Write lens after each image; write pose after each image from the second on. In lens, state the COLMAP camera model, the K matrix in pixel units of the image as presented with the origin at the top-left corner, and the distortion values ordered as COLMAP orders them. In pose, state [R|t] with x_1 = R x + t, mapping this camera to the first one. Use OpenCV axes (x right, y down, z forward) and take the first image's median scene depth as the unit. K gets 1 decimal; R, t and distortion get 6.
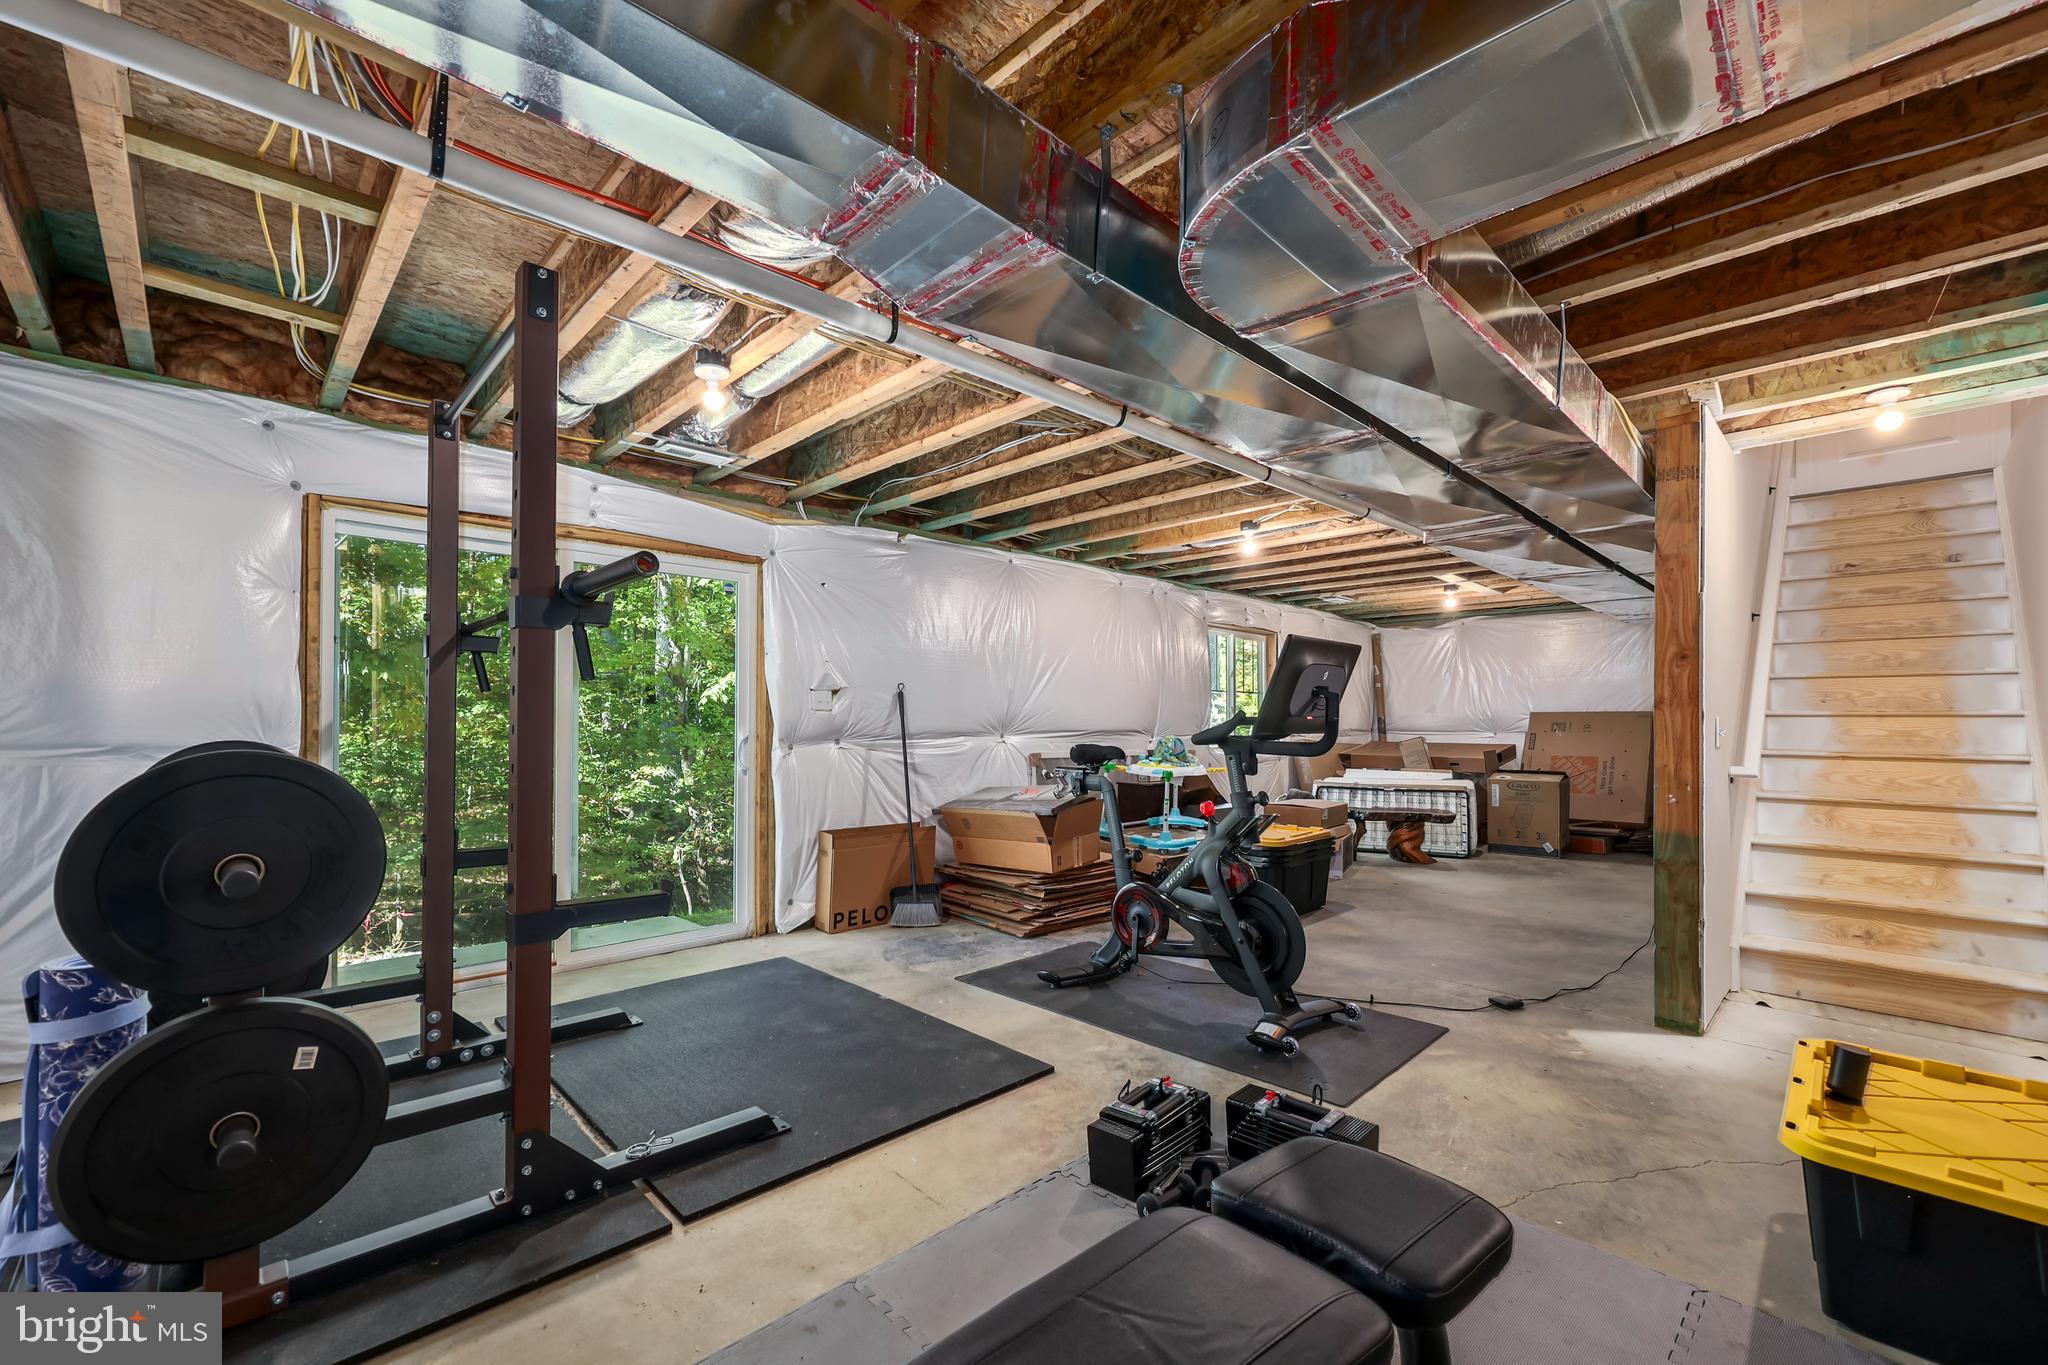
lens RADIAL K [[834.6, 0, 1035.1], [0, 834.6, 693.9], [0, 0, 1]] dist [-0.001998, -0.000215]
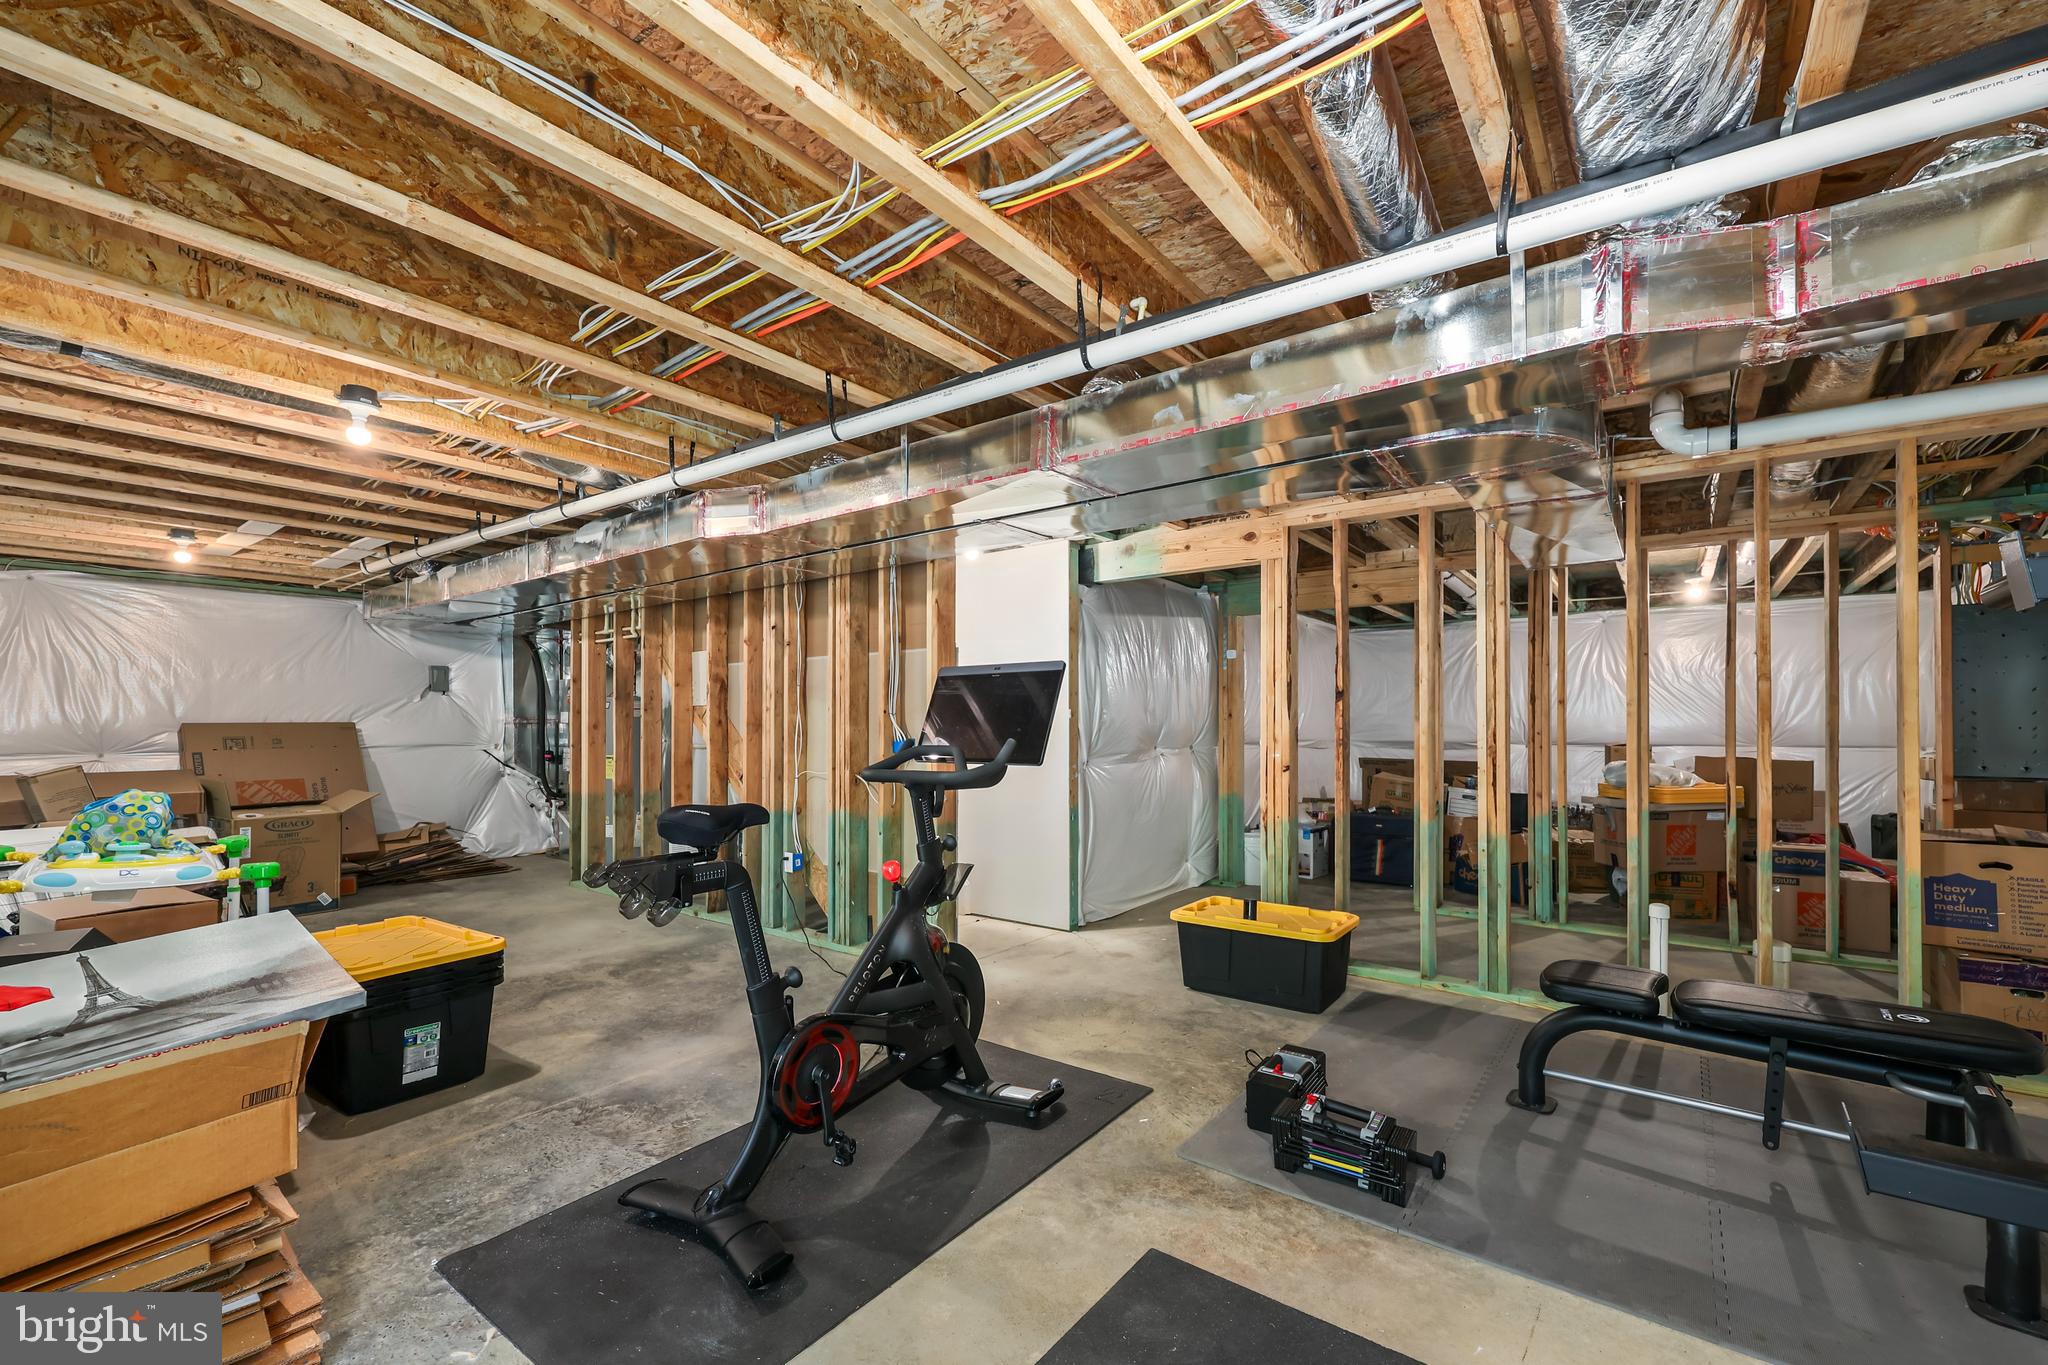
lens RADIAL K [[834.6, 0, 1035.1], [0, 834.6, 693.9], [0, 0, 1]] dist [-0.001998, -0.000215]
pose [[-0.146865, 0.036407, 0.988486, -0.428570], [-0.032183, 0.998617, -0.041561, 0.006519], [-0.988633, -0.037916, -0.145490, 0.769435]]
